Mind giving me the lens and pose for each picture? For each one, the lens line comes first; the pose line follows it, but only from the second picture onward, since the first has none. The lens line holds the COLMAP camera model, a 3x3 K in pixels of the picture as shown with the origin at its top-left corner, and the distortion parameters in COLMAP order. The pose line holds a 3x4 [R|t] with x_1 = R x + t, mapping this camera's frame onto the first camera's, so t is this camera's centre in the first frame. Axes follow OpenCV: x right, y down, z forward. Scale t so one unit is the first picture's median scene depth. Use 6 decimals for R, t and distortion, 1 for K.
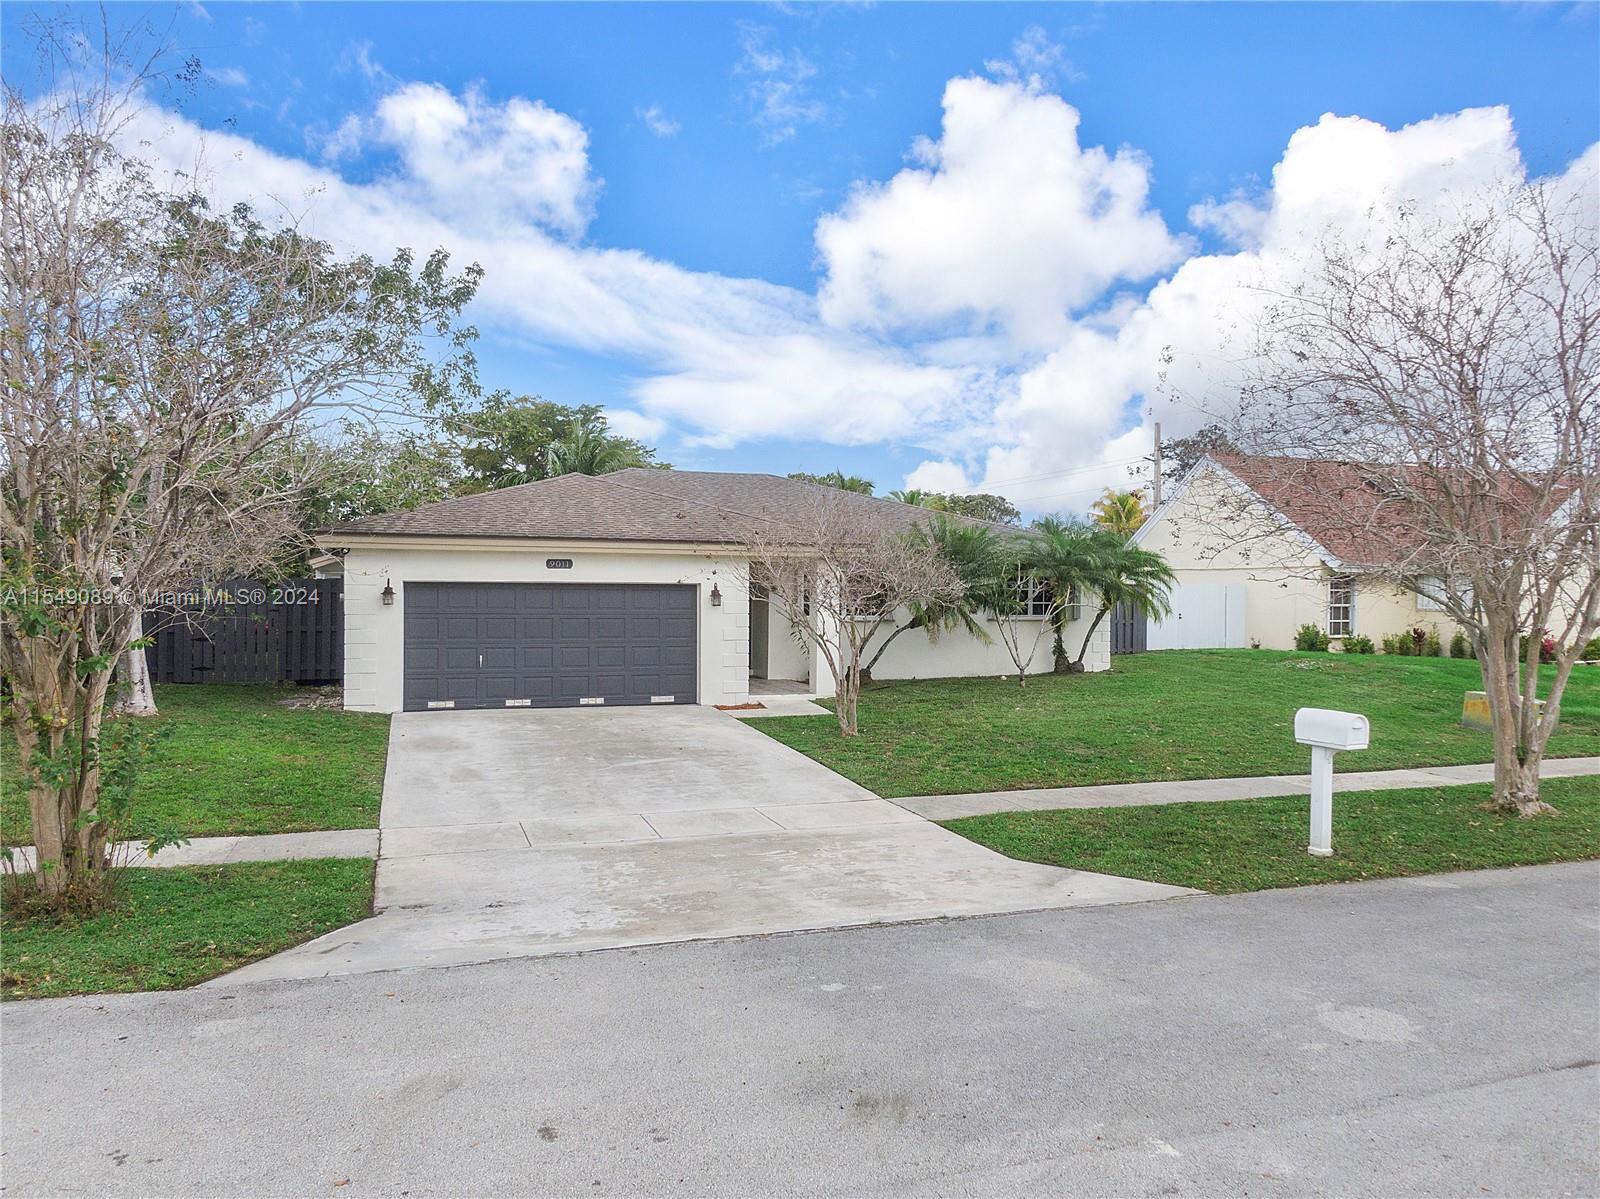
lens RADIAL K [[1154.3, 0, 800.0], [0, 1154.3, 599.5], [0, 0, 1]] dist [-0.000113, -0.000881]
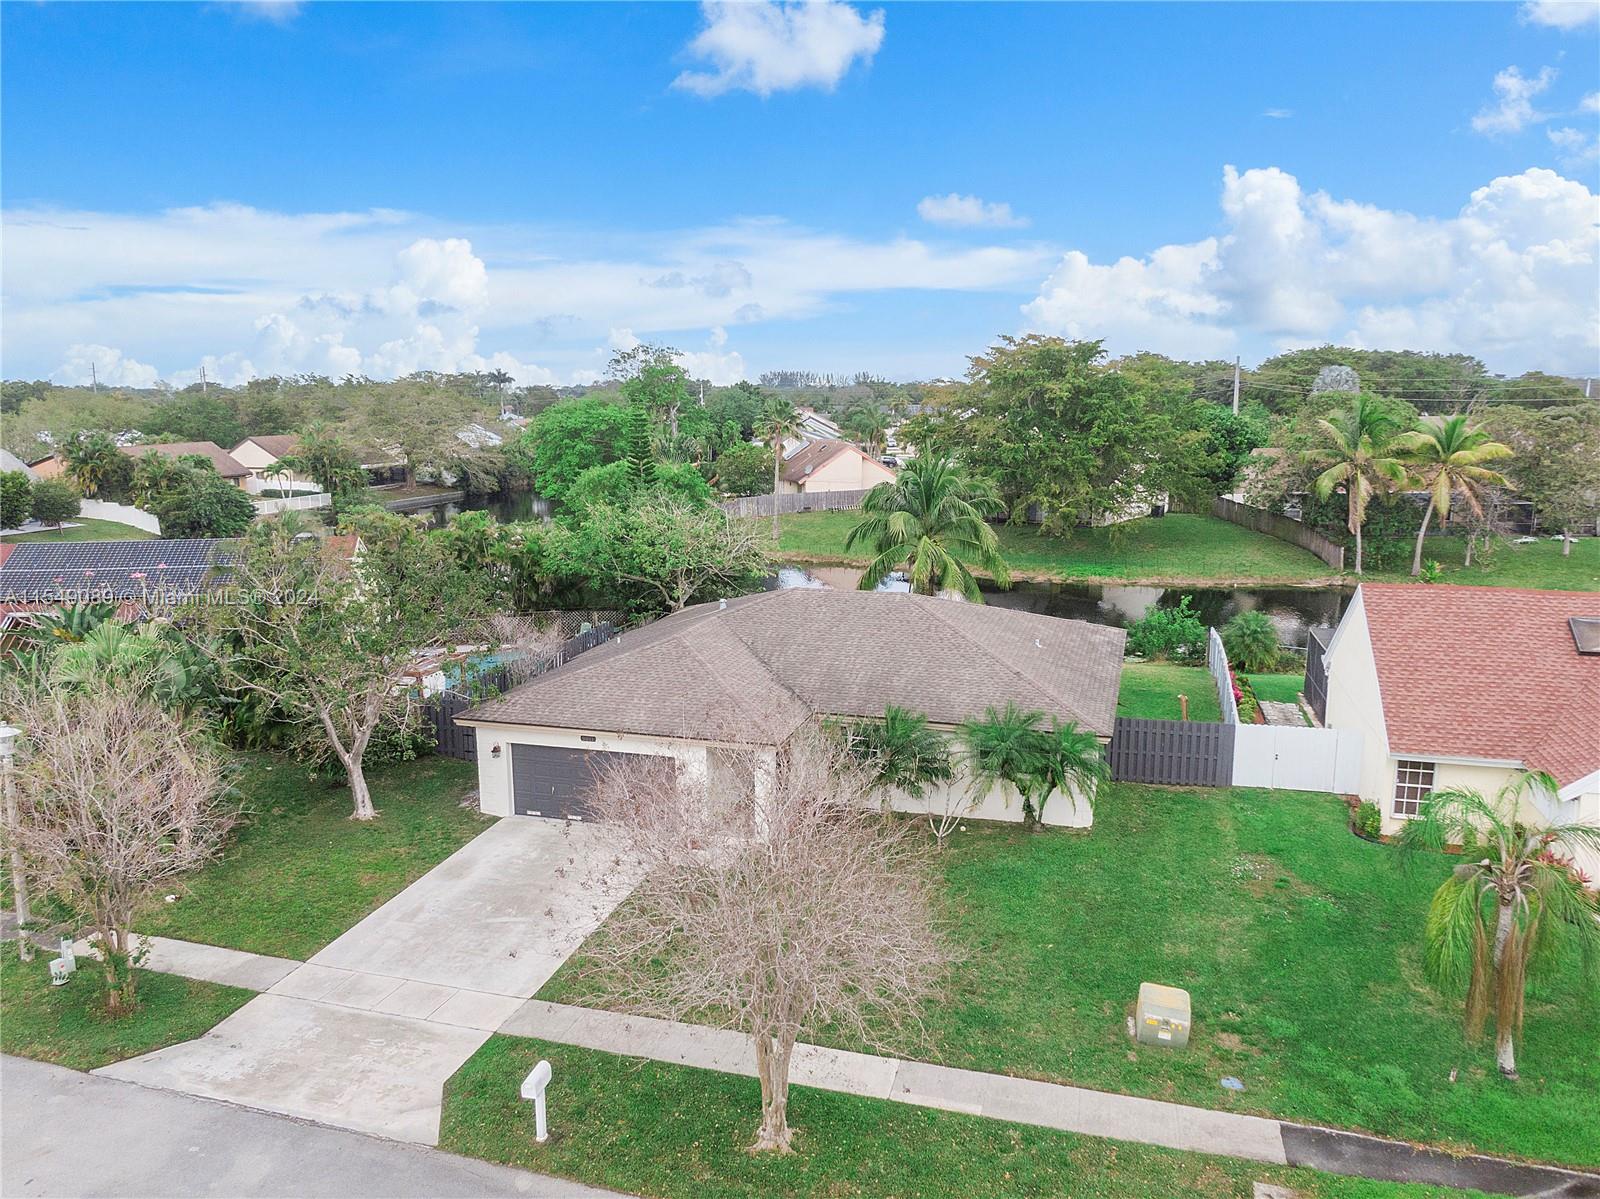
lens RADIAL K [[1154.3, 0, 800.0], [0, 1154.3, 599.5], [0, 0, 1]] dist [-0.000113, -0.000881]
pose [[0.813958, 0.094900, -0.573121, 1.918289], [0.005249, 0.985325, 0.170609, -1.024632], [0.580901, -0.141877, 0.801514, -0.133950]]
